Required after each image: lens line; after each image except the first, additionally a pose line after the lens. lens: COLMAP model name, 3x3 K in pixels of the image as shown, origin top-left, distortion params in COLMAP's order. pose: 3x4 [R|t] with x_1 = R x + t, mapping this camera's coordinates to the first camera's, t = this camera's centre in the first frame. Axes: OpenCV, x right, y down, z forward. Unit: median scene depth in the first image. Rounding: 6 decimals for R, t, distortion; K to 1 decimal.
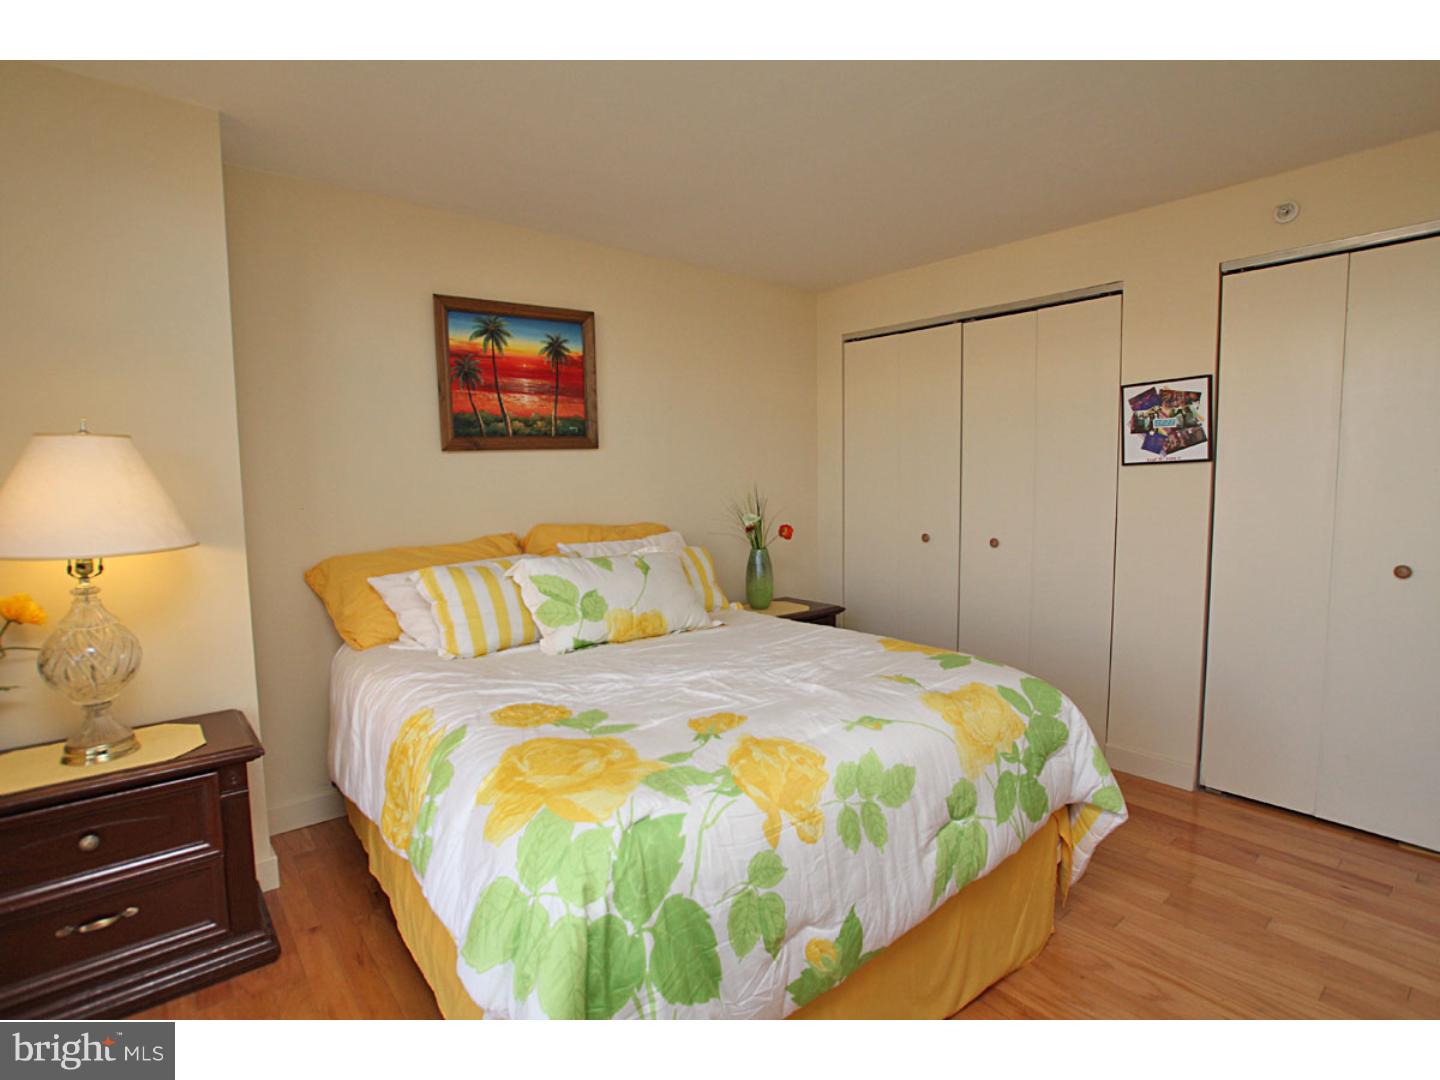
lens RADIAL K [[730.1, 0, 728.5], [0, 730.1, 544.2], [0, 0, 1]] dist [-0.055318, 0.023748]
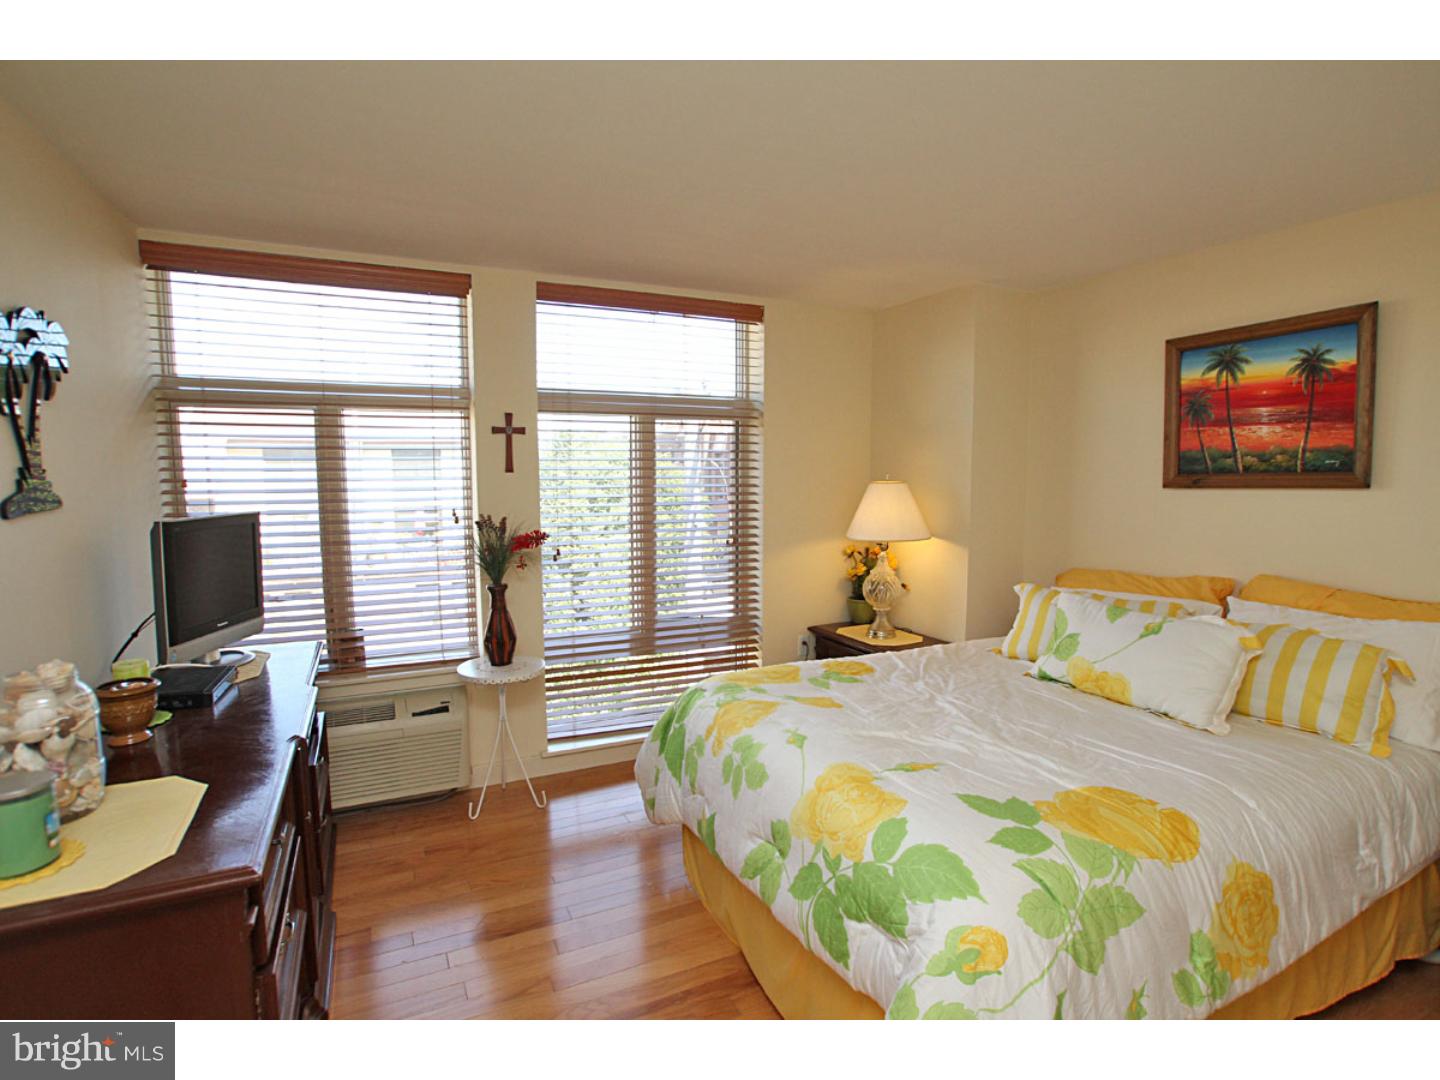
lens RADIAL K [[730.1, 0, 723.6], [0, 730.1, 538.7], [0, 0, 1]] dist [-0.055318, 0.023748]
pose [[-0.231833, 0.102646, -0.967325, 0.729161], [-0.091985, 0.987648, 0.126848, -0.123172], [0.968397, 0.118387, -0.219527, 0.588461]]
